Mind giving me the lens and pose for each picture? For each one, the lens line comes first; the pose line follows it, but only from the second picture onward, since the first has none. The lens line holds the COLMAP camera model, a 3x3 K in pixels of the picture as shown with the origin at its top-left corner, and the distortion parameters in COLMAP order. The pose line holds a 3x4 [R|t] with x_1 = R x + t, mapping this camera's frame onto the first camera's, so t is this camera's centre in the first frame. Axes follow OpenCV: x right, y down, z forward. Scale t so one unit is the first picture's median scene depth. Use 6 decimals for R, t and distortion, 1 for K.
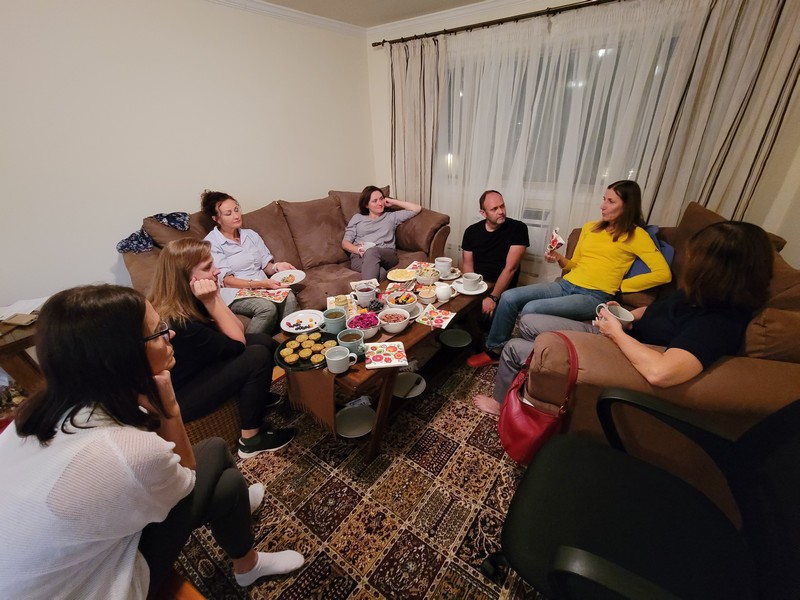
lens RADIAL K [[348.3, 0, 400.5], [0, 348.3, 296.9], [0, 0, 1]] dist [-0.031270, 0.008418]
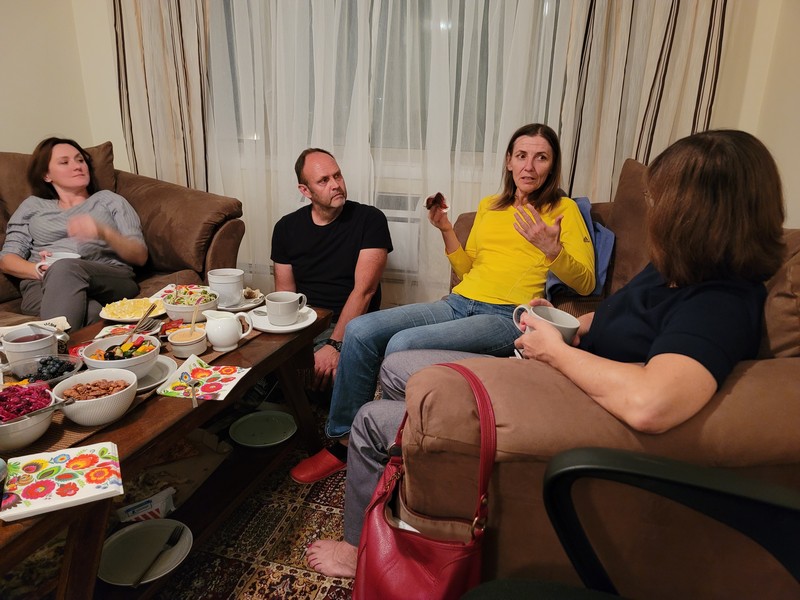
lens RADIAL K [[602.7, 0, 399.9], [0, 602.7, 283.2], [0, 0, 1]] dist [0.057250, -0.065473]
pose [[0.938493, -0.060399, 0.339975, 0.073631], [0.113910, 0.983620, -0.139698, 0.068831], [-0.325969, 0.169832, 0.930001, 0.145028]]
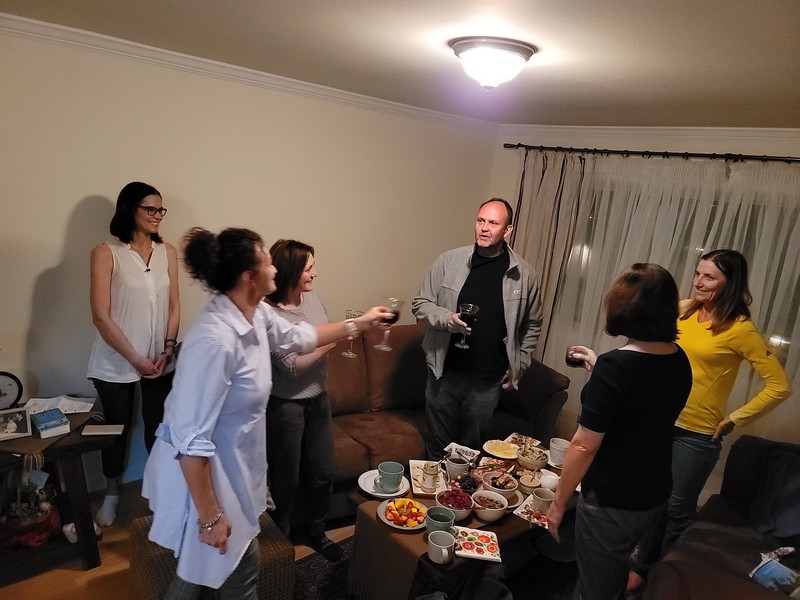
lens RADIAL K [[602.7, 0, 399.9], [0, 602.7, 283.2], [0, 0, 1]] dist [0.057250, -0.065473]
pose [[0.974749, 0.167977, -0.147130, -0.092798], [-0.201770, 0.944831, -0.258036, -0.019072], [0.095669, 0.281207, 0.954866, -0.547887]]
